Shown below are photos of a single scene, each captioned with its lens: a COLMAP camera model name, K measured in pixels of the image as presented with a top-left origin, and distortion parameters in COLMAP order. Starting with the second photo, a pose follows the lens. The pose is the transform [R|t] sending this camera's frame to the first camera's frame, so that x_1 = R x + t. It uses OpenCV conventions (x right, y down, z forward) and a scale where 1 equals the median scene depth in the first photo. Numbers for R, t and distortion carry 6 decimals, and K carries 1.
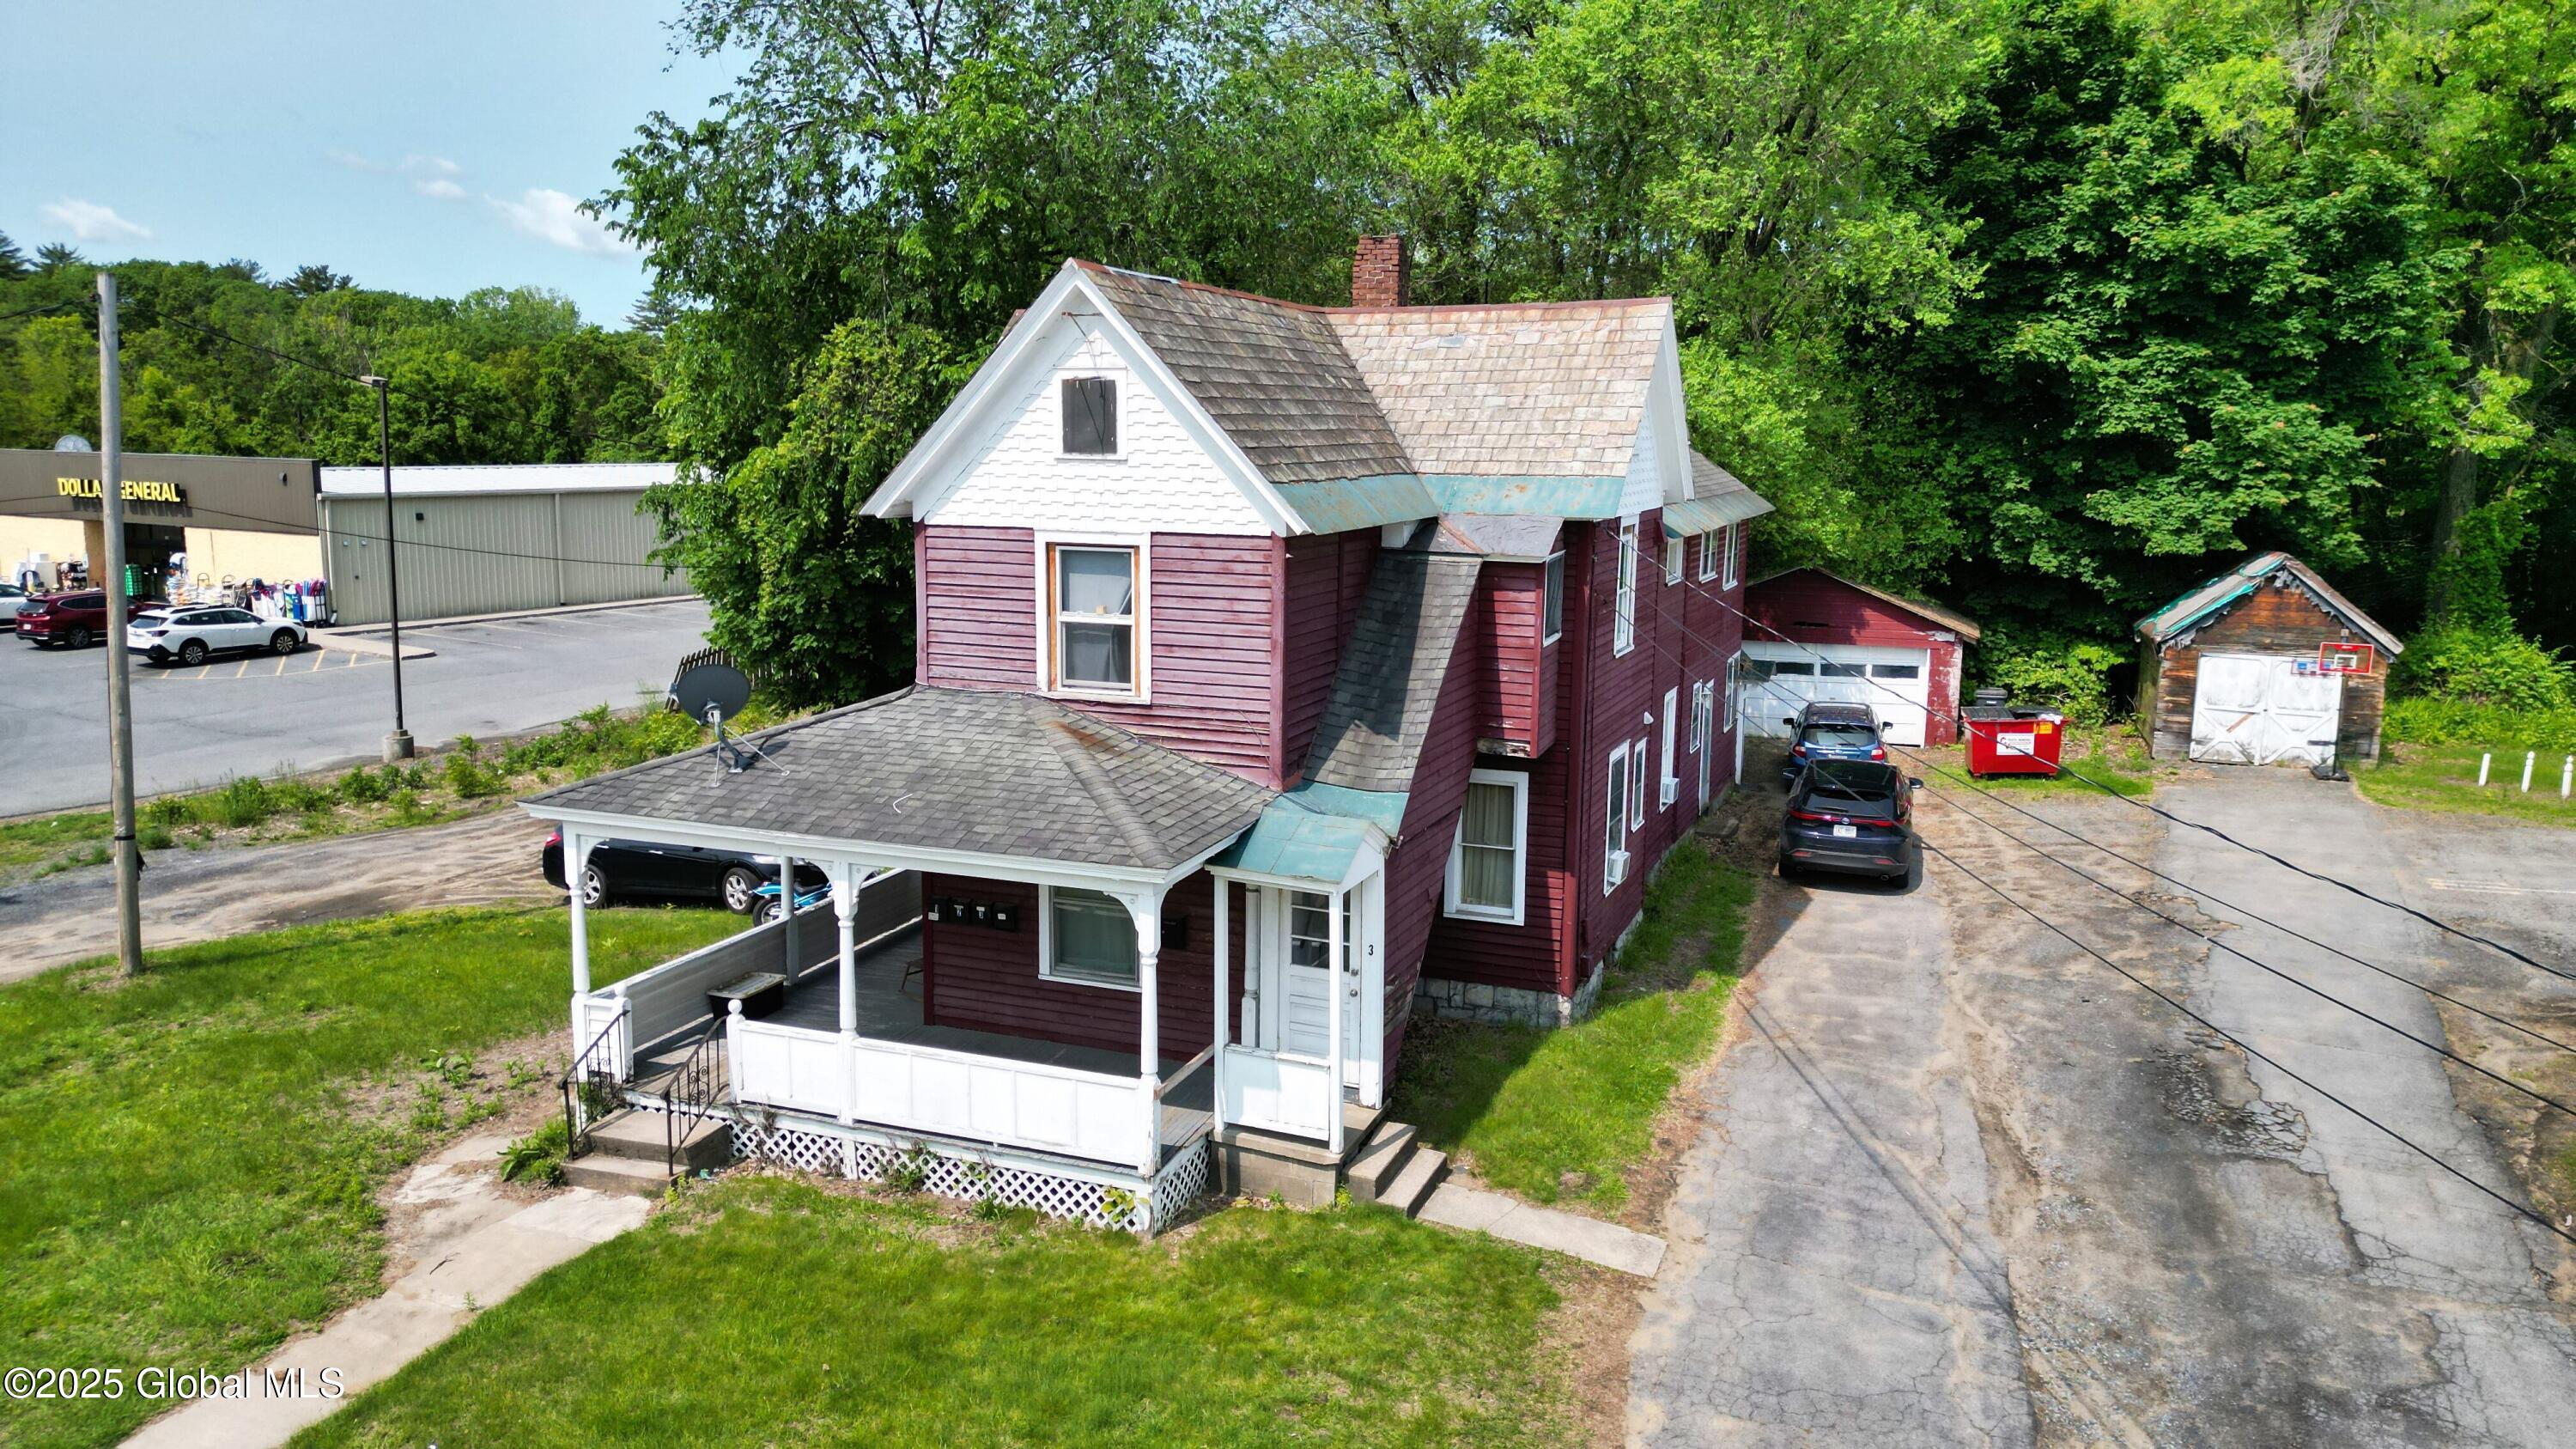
lens RADIAL K [[1805.8, 0, 1282.7], [0, 1805.8, 720.3], [0, 0, 1]] dist [0.084342, -0.086807]
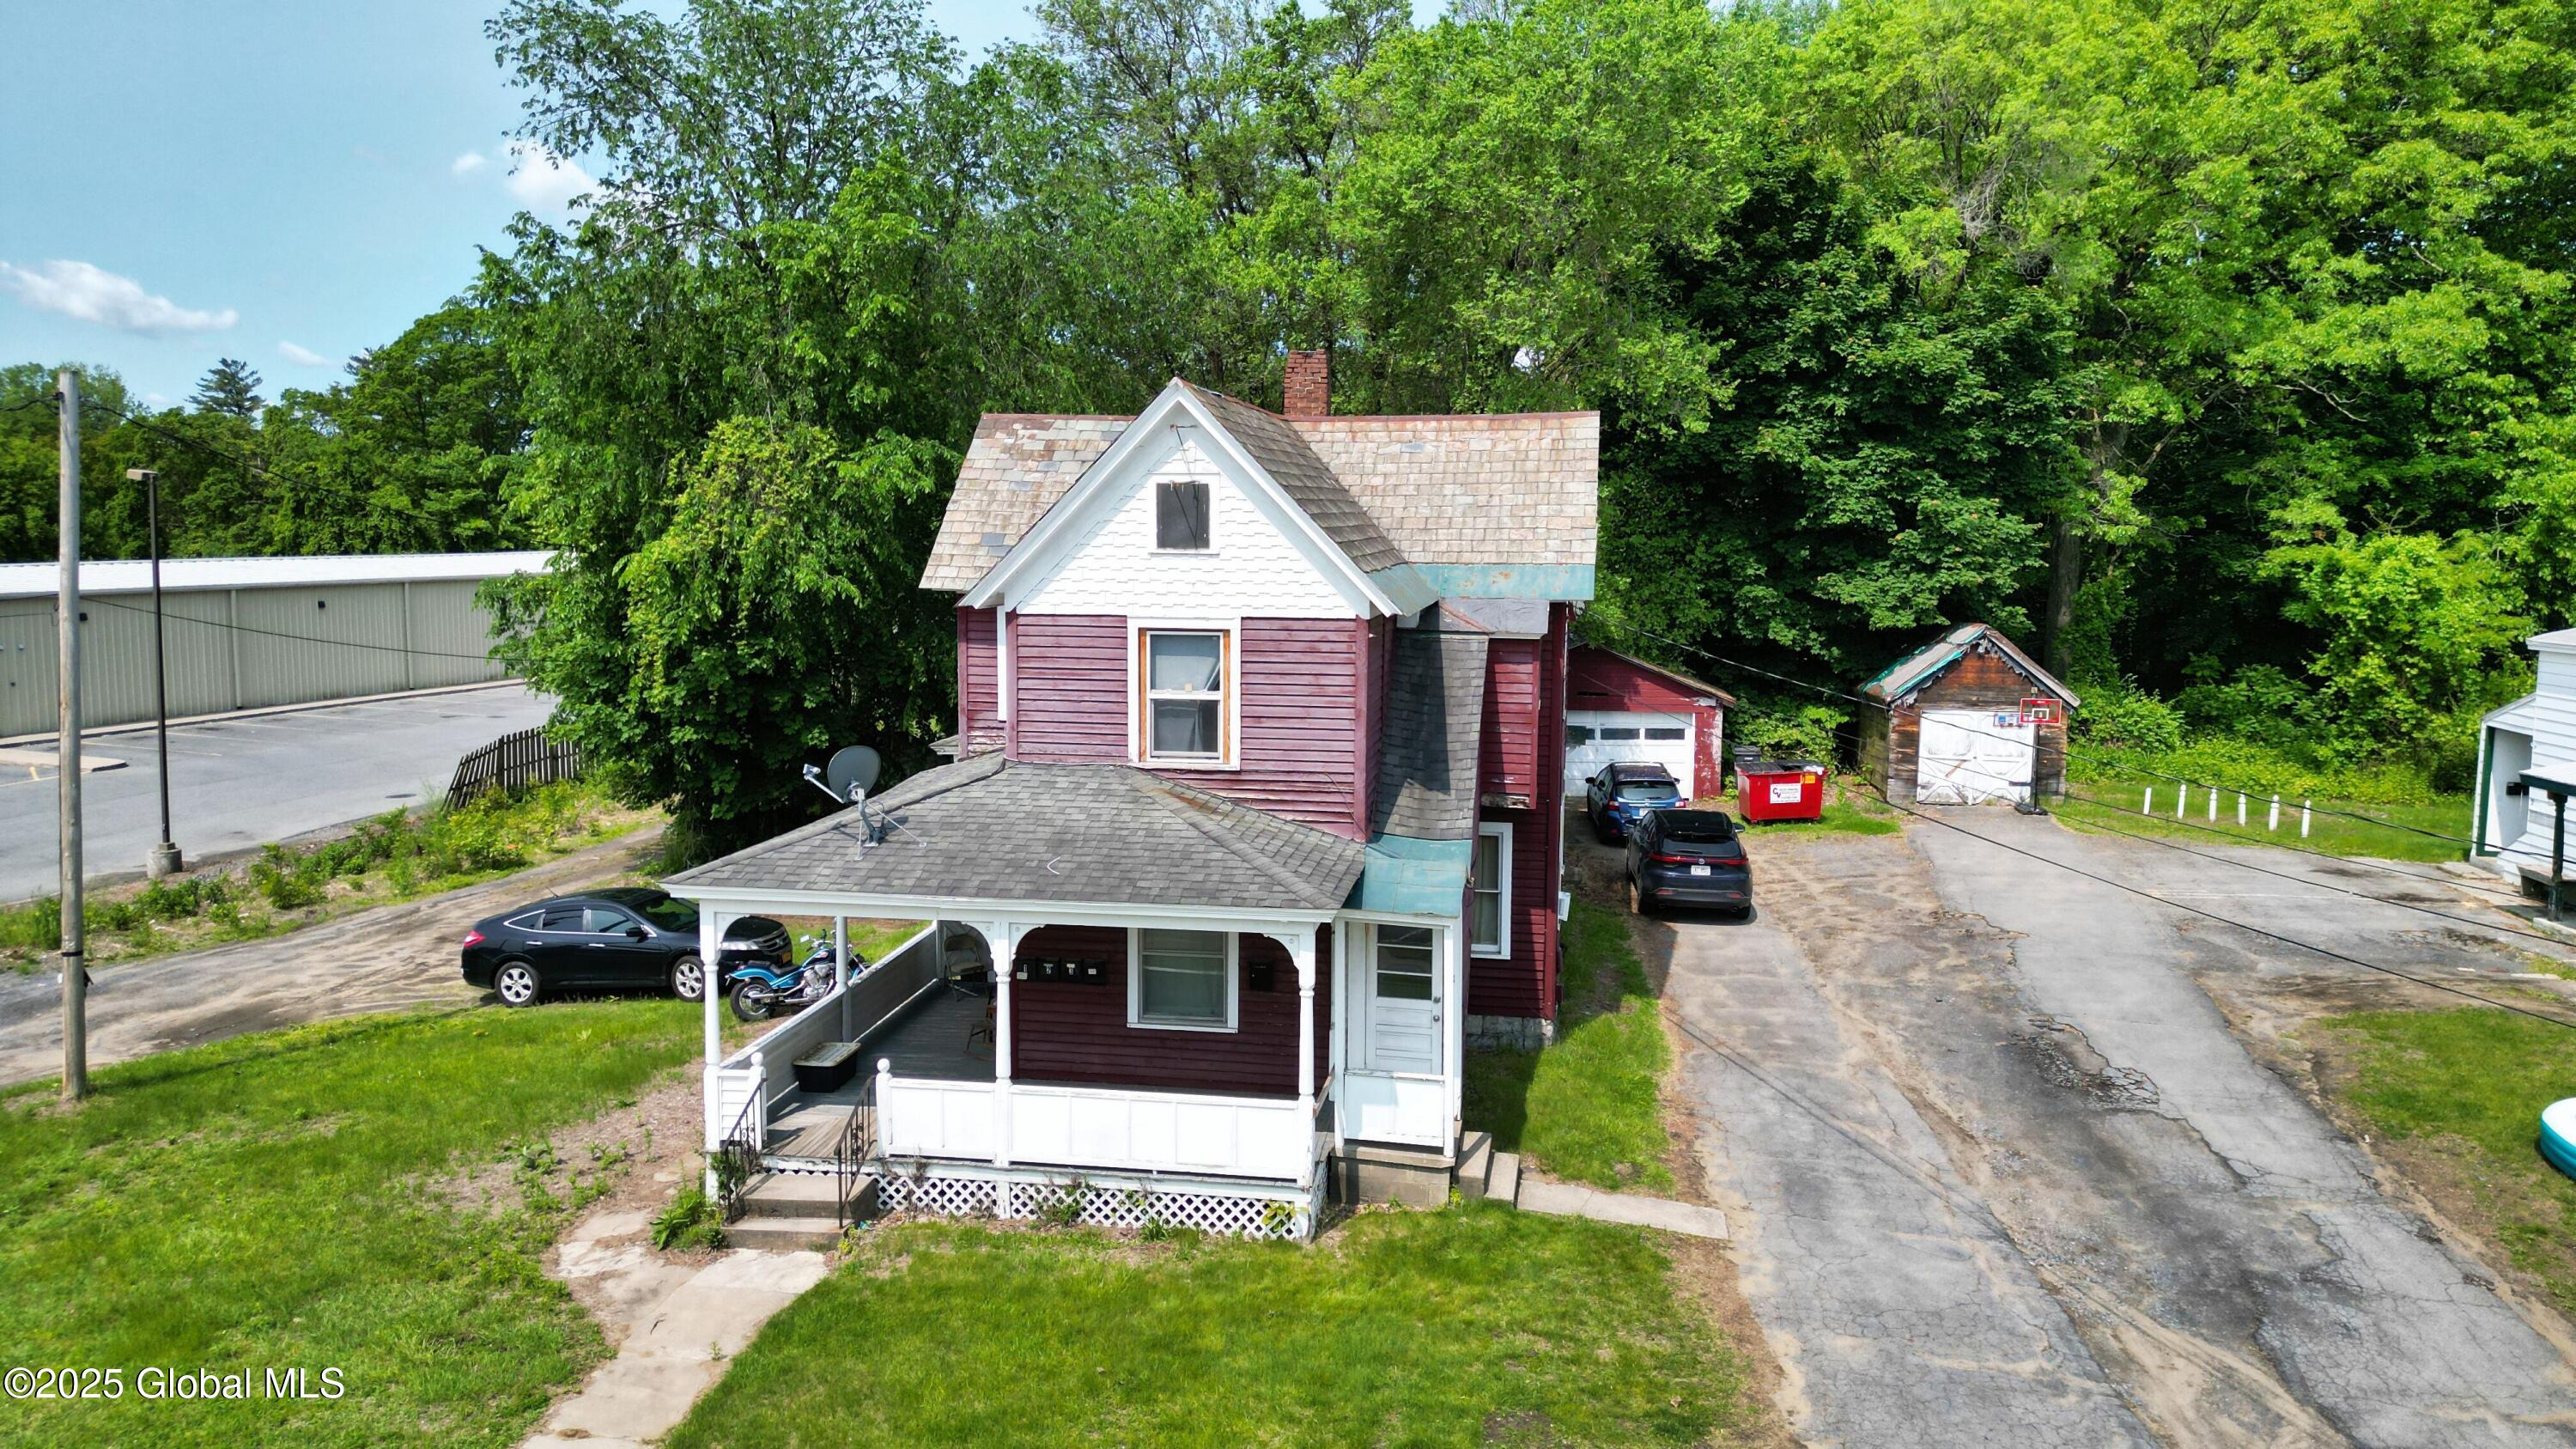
lens RADIAL K [[1805.8, 0, 1282.7], [0, 1805.8, 720.3], [0, 0, 1]] dist [0.084342, -0.086807]
pose [[0.977499, -0.026921, 0.209217, -0.263364], [0.036667, 0.998409, -0.042843, 0.008293], [-0.207731, 0.049551, 0.976930, -0.091843]]
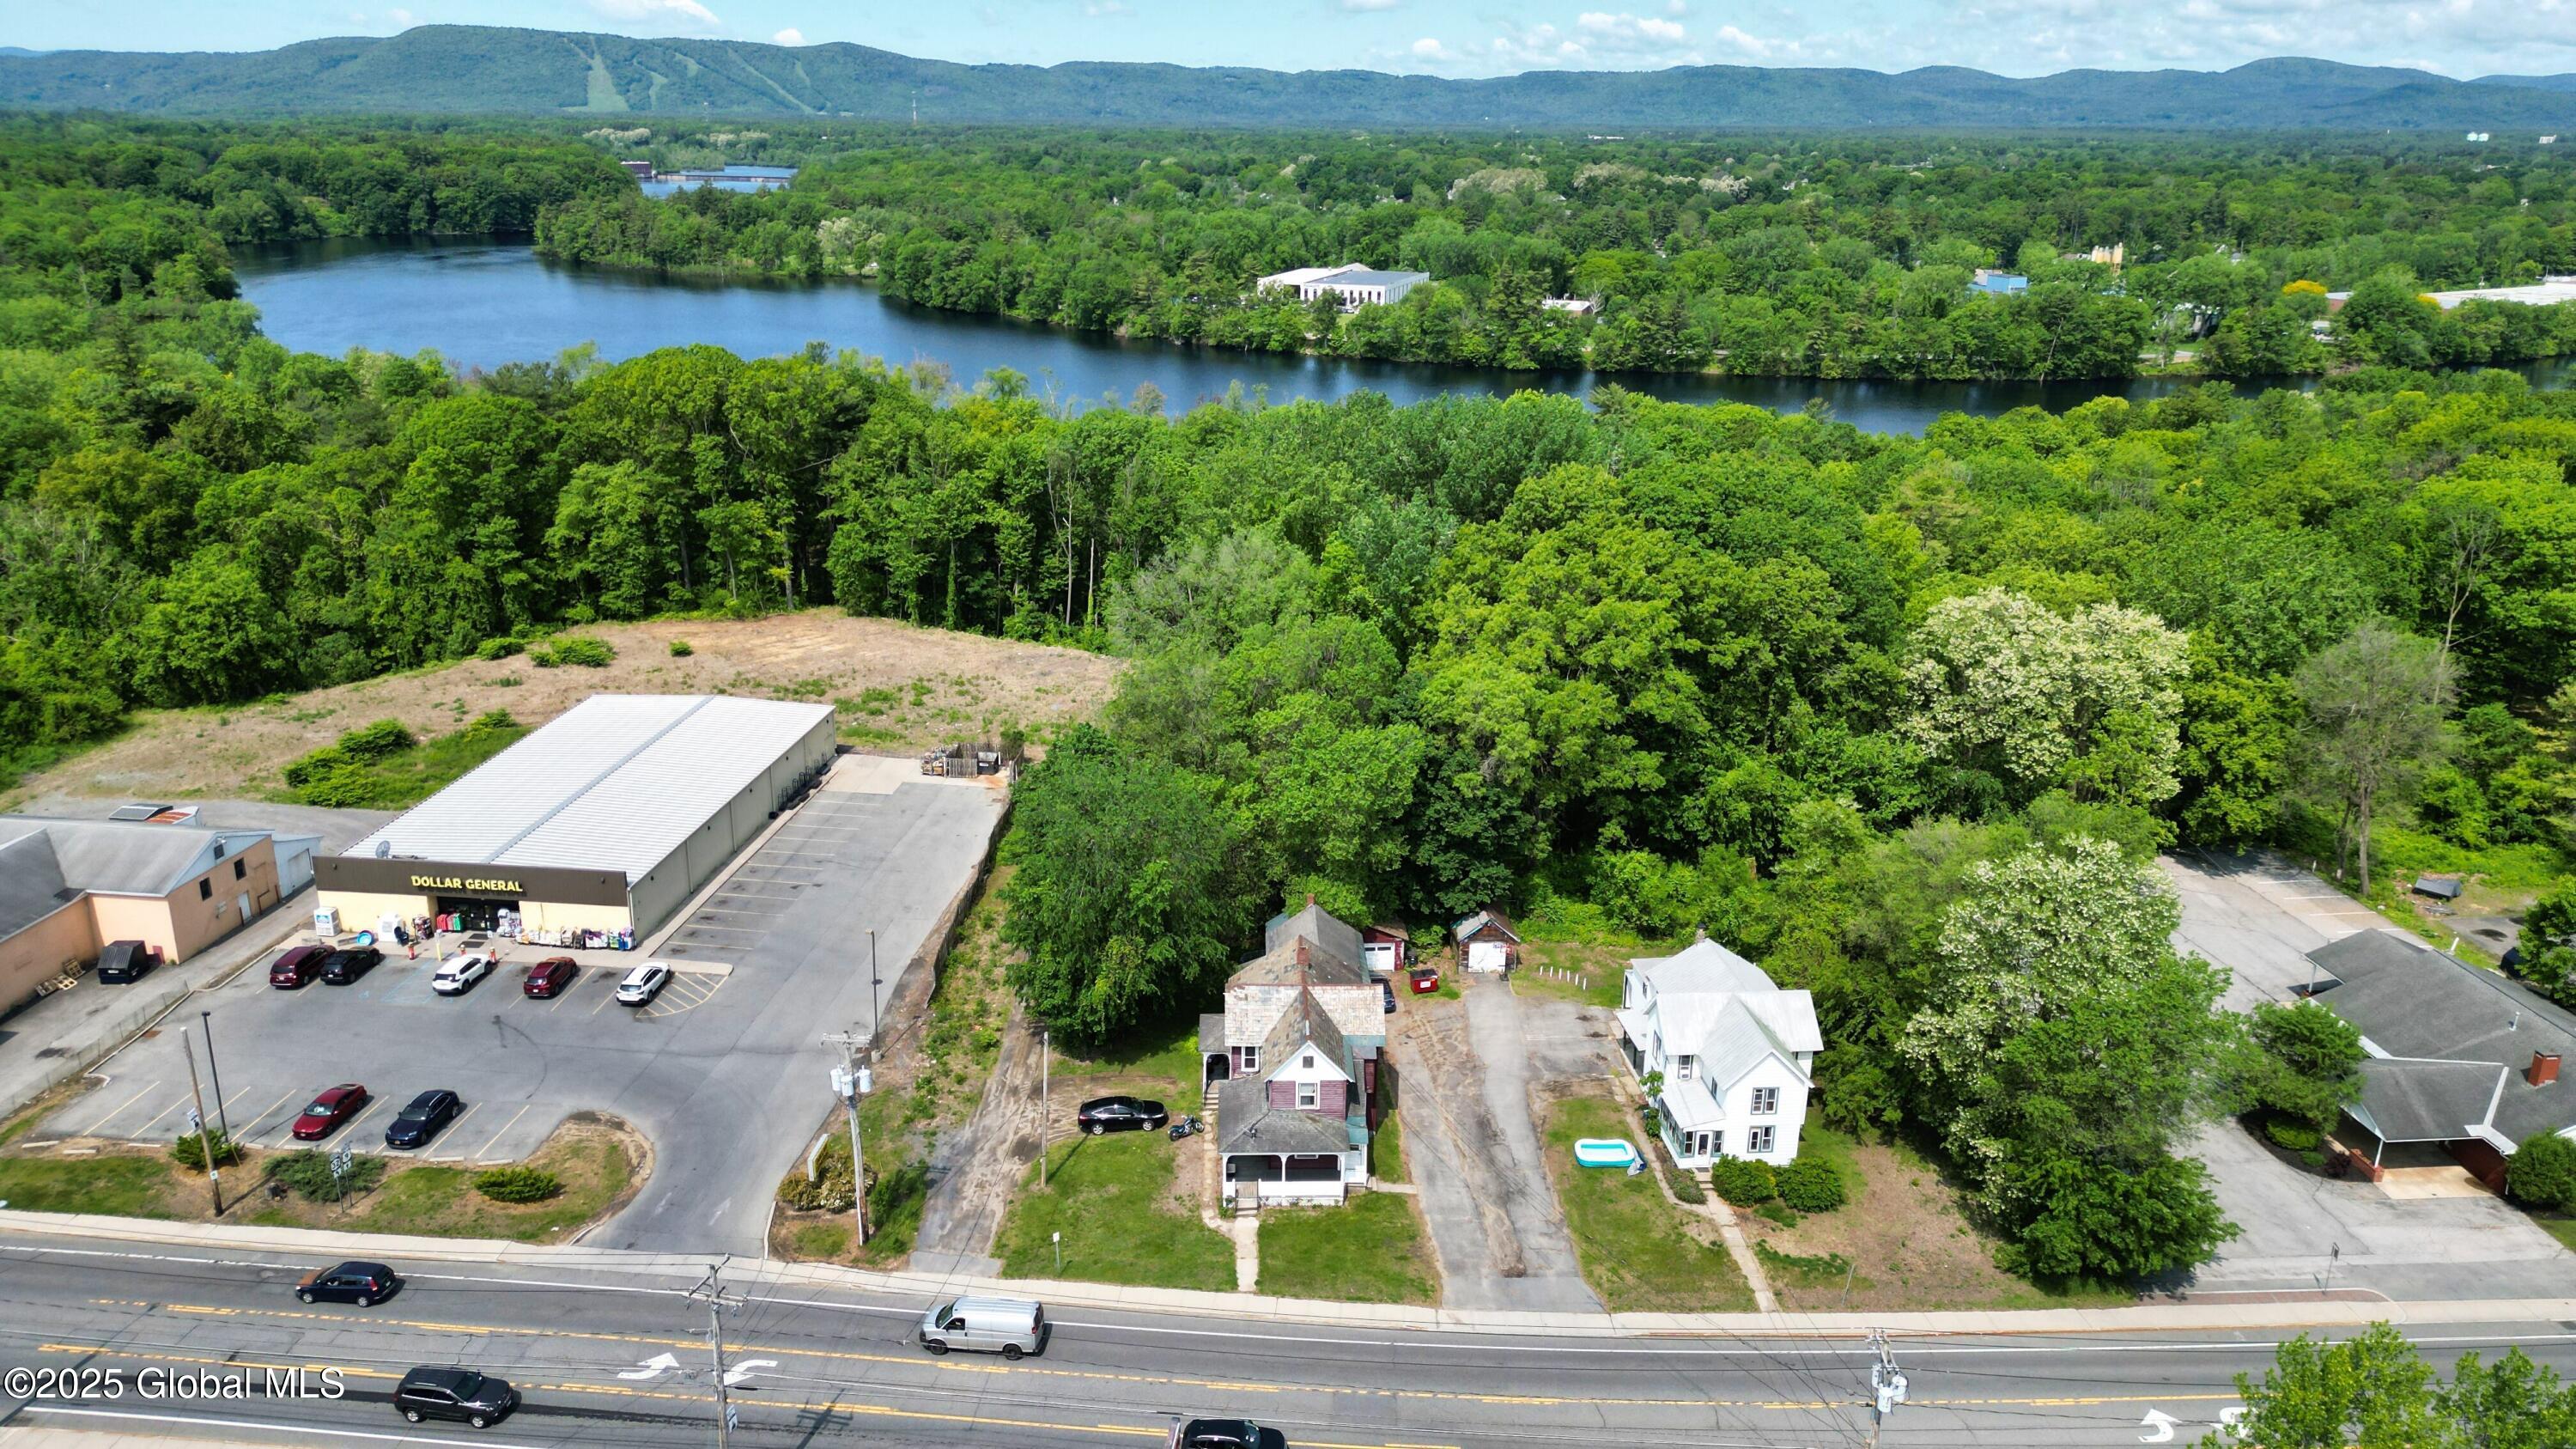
lens RADIAL K [[1798.2, 0, 1280.4], [0, 1798.2, 726.3], [0, 0, 1]] dist [0.090649, -0.099874]
pose [[0.917406, -0.123794, 0.378208, -1.954130], [0.060624, 0.982767, 0.174625, -1.957458], [-0.393308, -0.137273, 0.909101, -3.478850]]
